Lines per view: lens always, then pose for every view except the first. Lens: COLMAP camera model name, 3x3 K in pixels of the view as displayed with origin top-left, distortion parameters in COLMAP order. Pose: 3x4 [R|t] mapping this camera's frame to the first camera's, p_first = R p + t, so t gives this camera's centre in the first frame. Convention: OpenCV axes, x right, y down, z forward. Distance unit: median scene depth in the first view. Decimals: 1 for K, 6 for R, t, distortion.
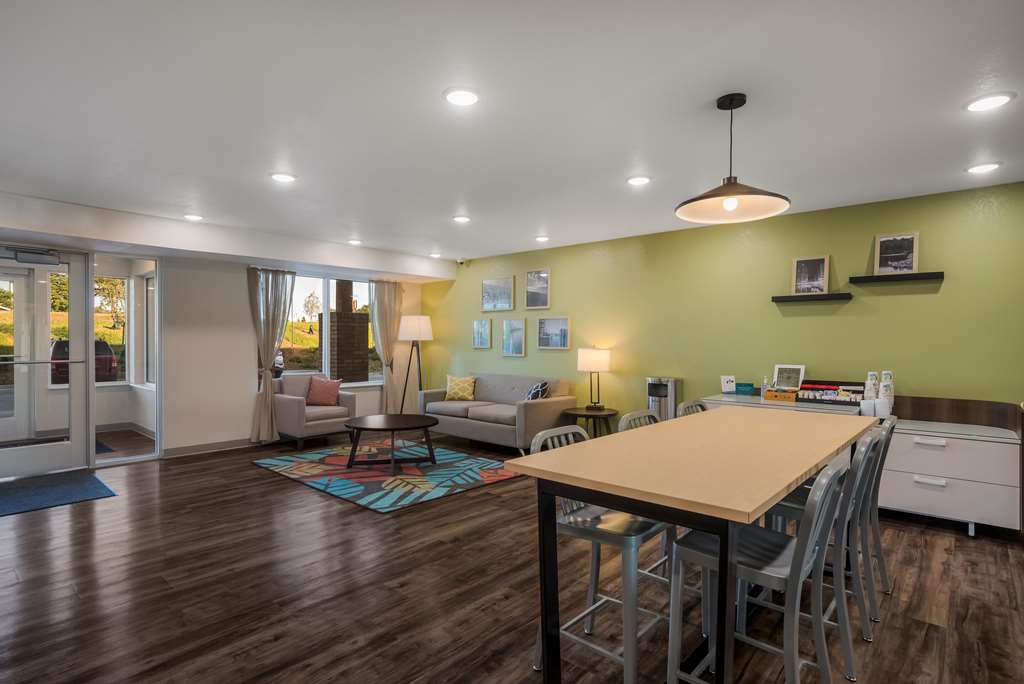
lens RADIAL K [[522.7, 0, 525.8], [0, 522.7, 345.6], [0, 0, 1]] dist [-0.004945, 0.003687]
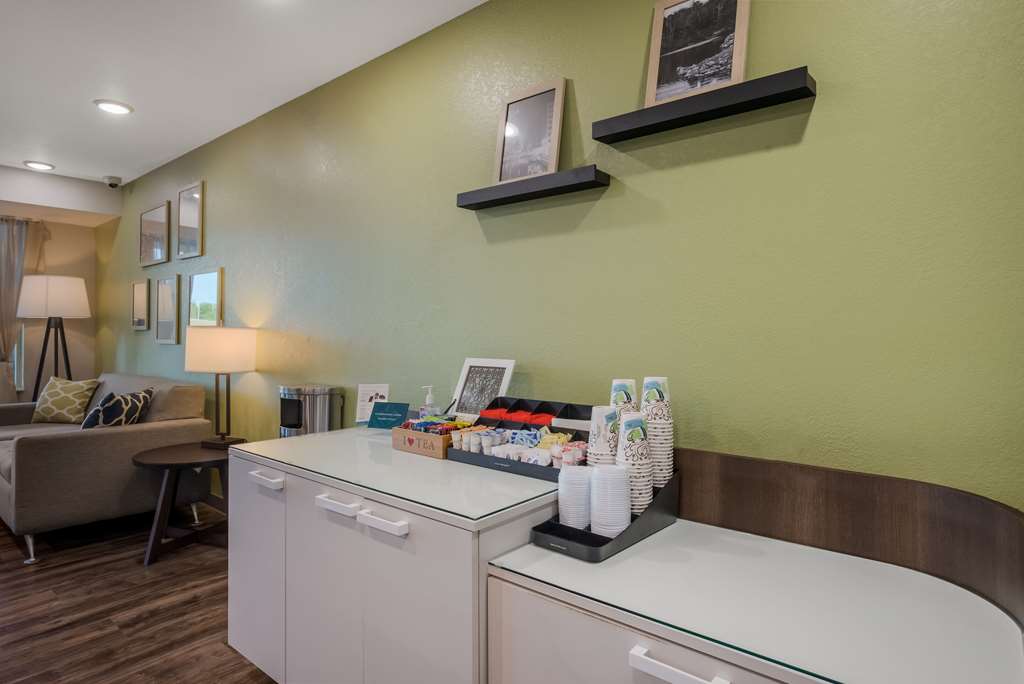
lens RADIAL K [[569.7, 0, 534.7], [0, 569.7, 333.9], [0, 0, 1]] dist [-0.000436, 0.000820]
pose [[0.999737, -0.000970, 0.022927, 0.534890], [0.001092, 0.999985, -0.005293, 0.020562], [-0.022921, 0.005317, 0.999723, 0.559985]]
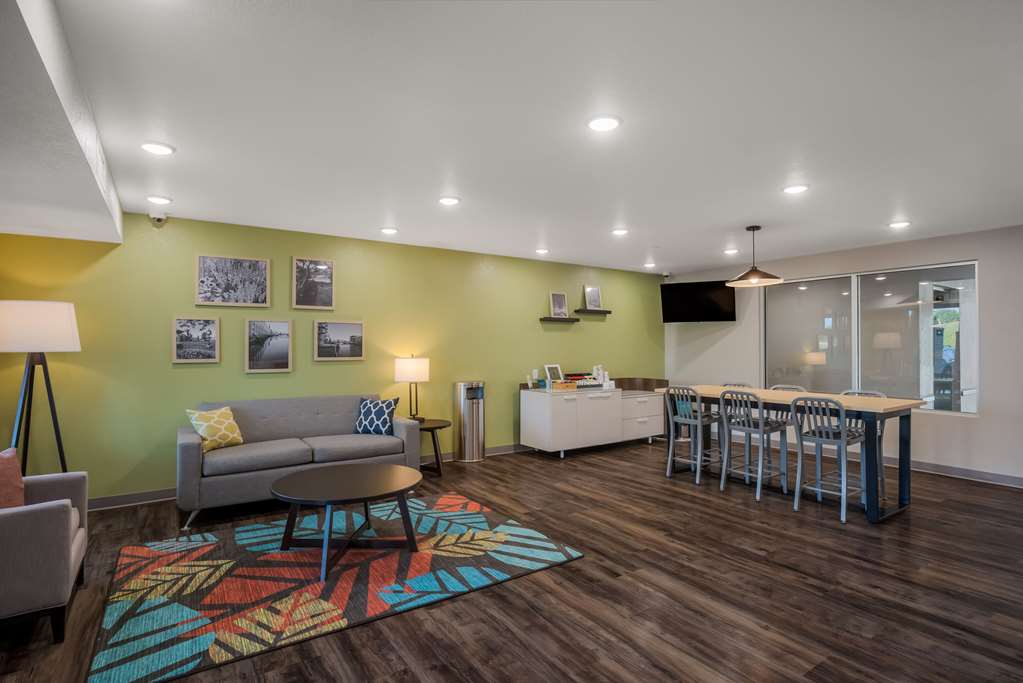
lens RADIAL K [[522.2, 0, 513.2], [0, 522.2, 342.7], [0, 0, 1]] dist [-0.004945, 0.003687]
pose [[0.250996, 0.003668, 0.967981, -0.936239], [0.012996, 0.999890, -0.007158, -0.015563], [-0.967901, 0.014377, 0.250921, 0.745988]]
